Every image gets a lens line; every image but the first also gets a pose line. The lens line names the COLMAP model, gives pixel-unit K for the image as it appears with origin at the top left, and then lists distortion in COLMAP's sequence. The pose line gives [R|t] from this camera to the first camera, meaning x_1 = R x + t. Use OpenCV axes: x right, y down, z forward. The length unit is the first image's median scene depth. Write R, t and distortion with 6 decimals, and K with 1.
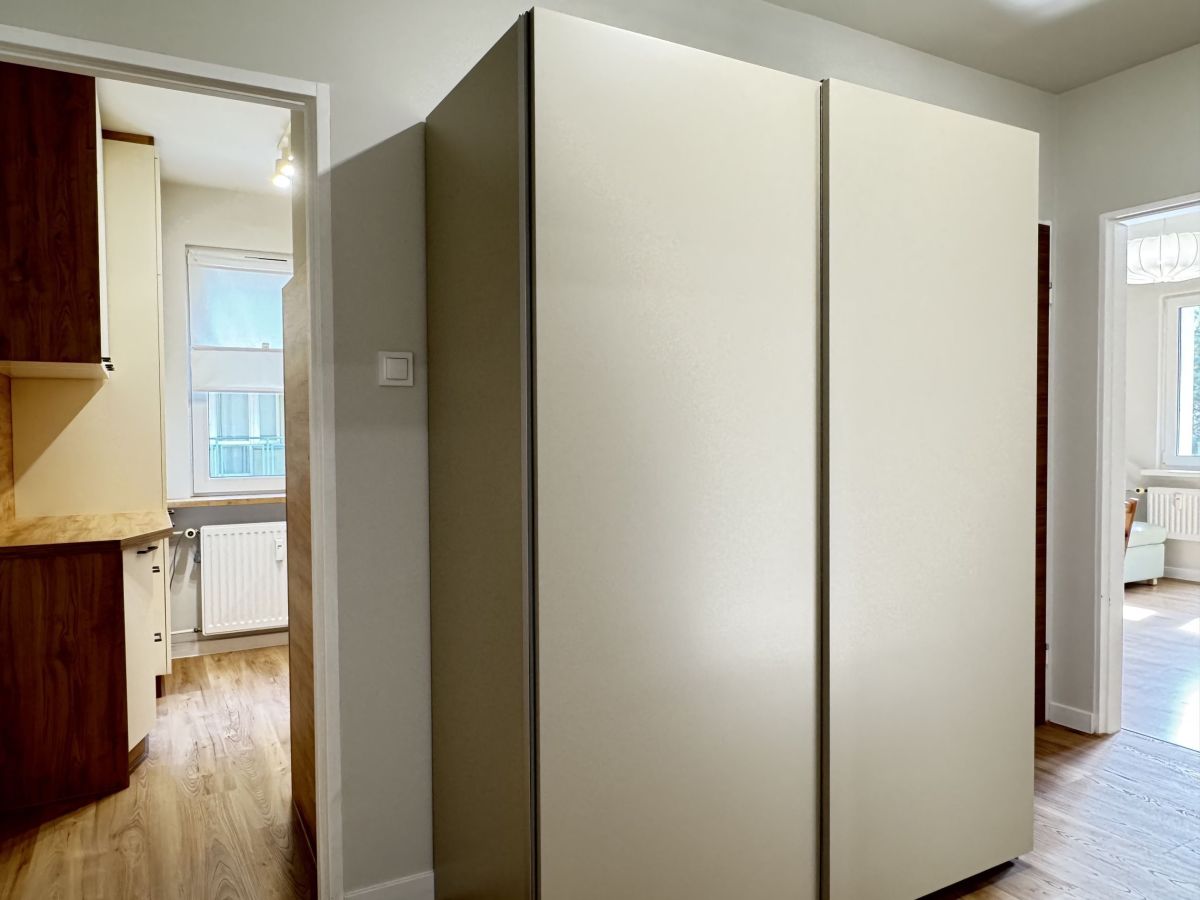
lens RADIAL K [[827.0, 0, 600.1], [0, 827.0, 457.7], [0, 0, 1]] dist [0.009627, -0.023295]
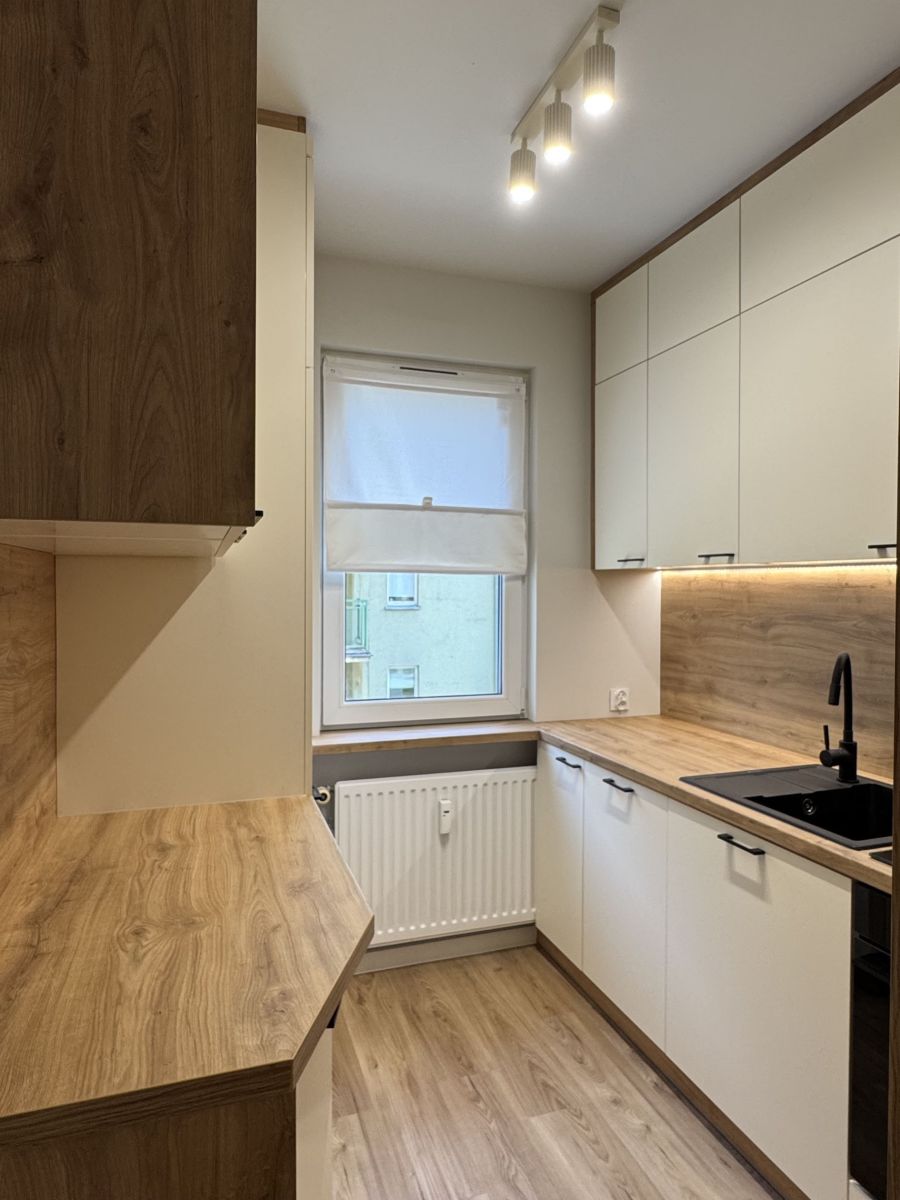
lens RADIAL K [[729.7, 0, 446.4], [0, 729.7, 595.1], [0, 0, 1]] dist [-0.004125, 0.001516]
pose [[0.983185, 0.011129, -0.182272, -0.343687], [-0.015584, 0.999613, -0.023028, -0.058231], [0.181945, 0.025481, 0.982979, 0.528709]]
